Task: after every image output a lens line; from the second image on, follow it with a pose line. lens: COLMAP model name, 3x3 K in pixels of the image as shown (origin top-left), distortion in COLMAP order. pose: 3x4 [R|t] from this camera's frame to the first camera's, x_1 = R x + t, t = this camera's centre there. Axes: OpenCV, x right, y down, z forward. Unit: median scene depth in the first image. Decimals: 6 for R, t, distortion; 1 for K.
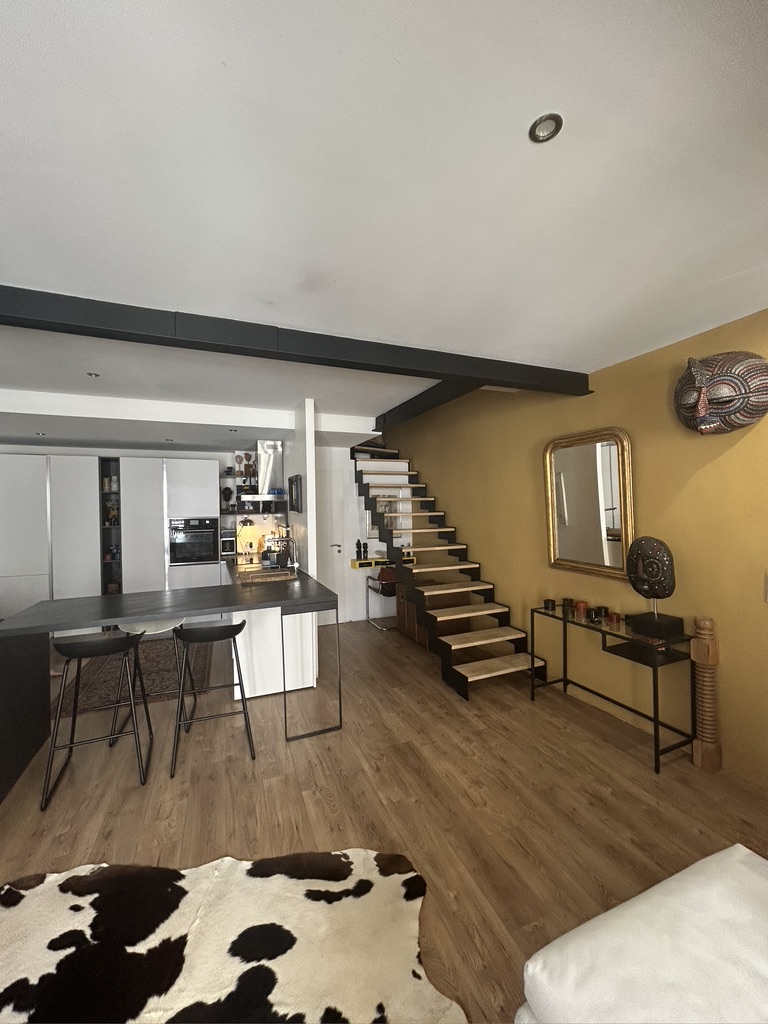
lens RADIAL K [[410.5, 0, 384.0], [0, 410.5, 512.0], [0, 0, 1]] dist [0.000217, 0.000006]
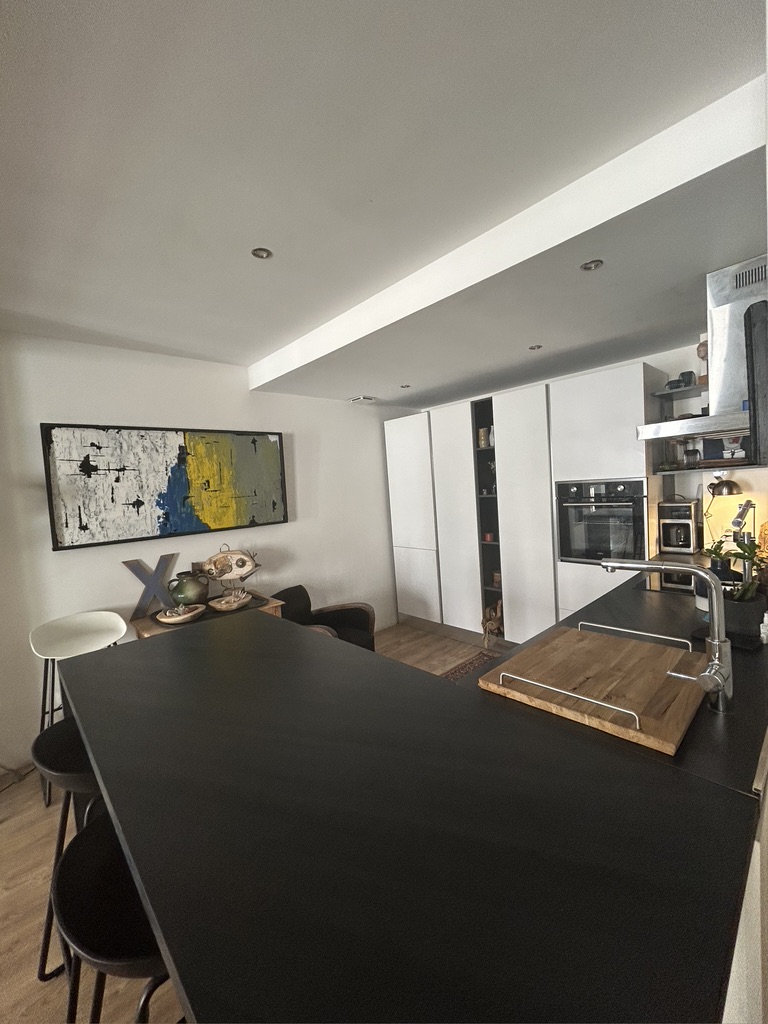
lens RADIAL K [[410.5, 0, 384.0], [0, 410.5, 512.0], [0, 0, 1]] dist [0.000217, 0.000006]
pose [[0.341153, 0.058382, -0.938193, -0.037302], [0.053583, 0.995239, 0.081416, -0.004295], [0.938479, -0.078046, 0.336400, 0.503984]]
